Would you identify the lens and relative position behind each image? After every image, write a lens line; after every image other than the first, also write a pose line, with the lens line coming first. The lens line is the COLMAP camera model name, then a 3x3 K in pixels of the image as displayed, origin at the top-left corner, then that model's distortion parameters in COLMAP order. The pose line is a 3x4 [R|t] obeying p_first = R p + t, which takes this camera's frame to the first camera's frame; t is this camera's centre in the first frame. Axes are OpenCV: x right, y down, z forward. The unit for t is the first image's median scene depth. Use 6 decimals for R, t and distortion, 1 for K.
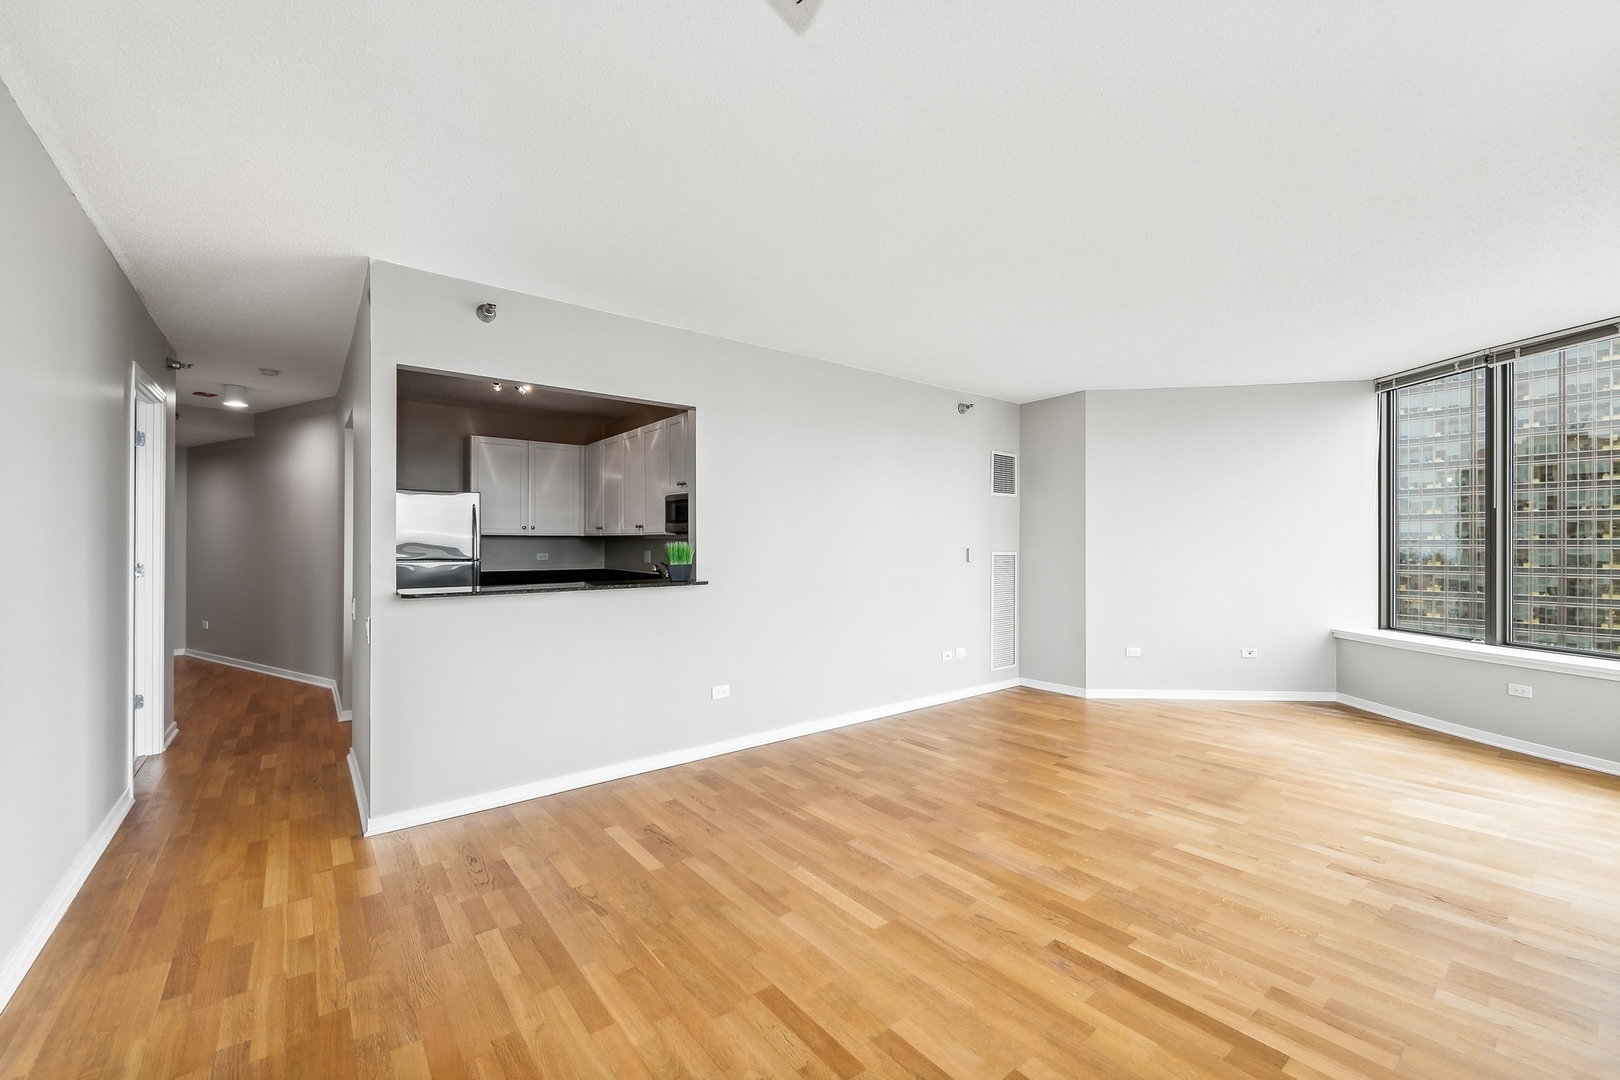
lens RADIAL K [[647.5, 0, 810.2], [0, 647.5, 544.7], [0, 0, 1]] dist [-0.002737, -0.000890]
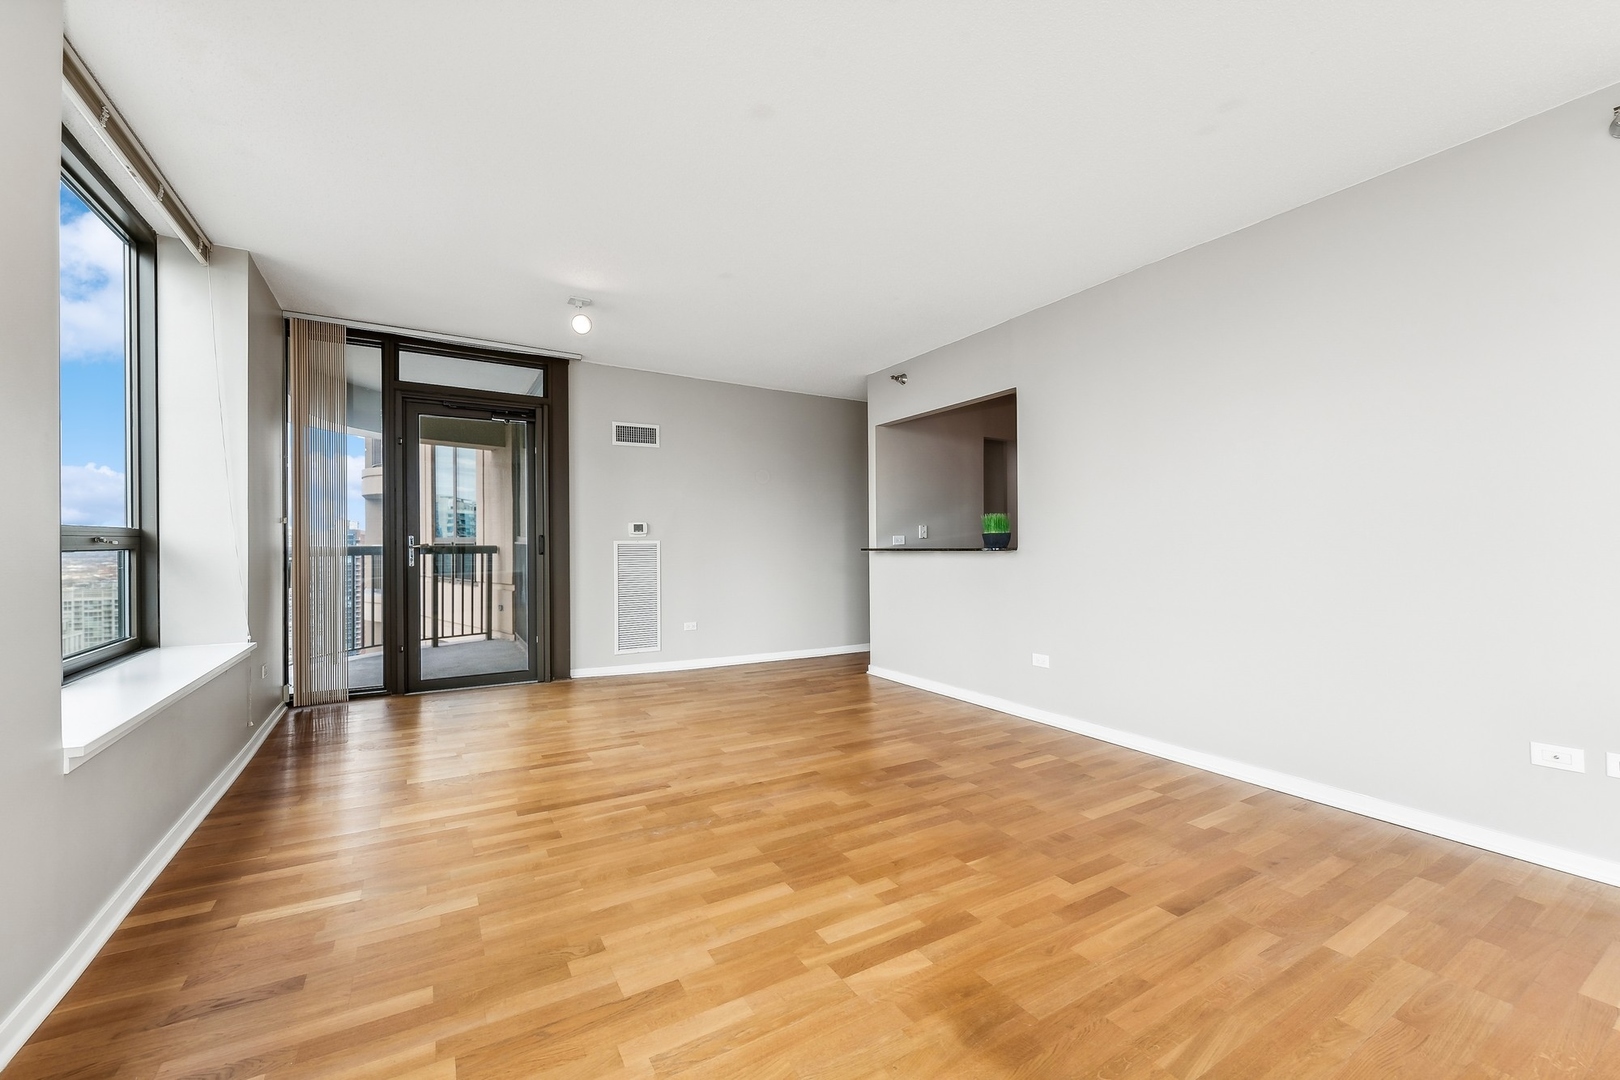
lens RADIAL K [[647.5, 0, 810.2], [0, 647.5, 542.1], [0, 0, 1]] dist [-0.002737, -0.000890]
pose [[-0.127695, -0.003238, -0.991808, 1.051774], [-0.000658, 0.999995, -0.003180, 0.054950], [0.991813, 0.000247, -0.127697, 0.900217]]
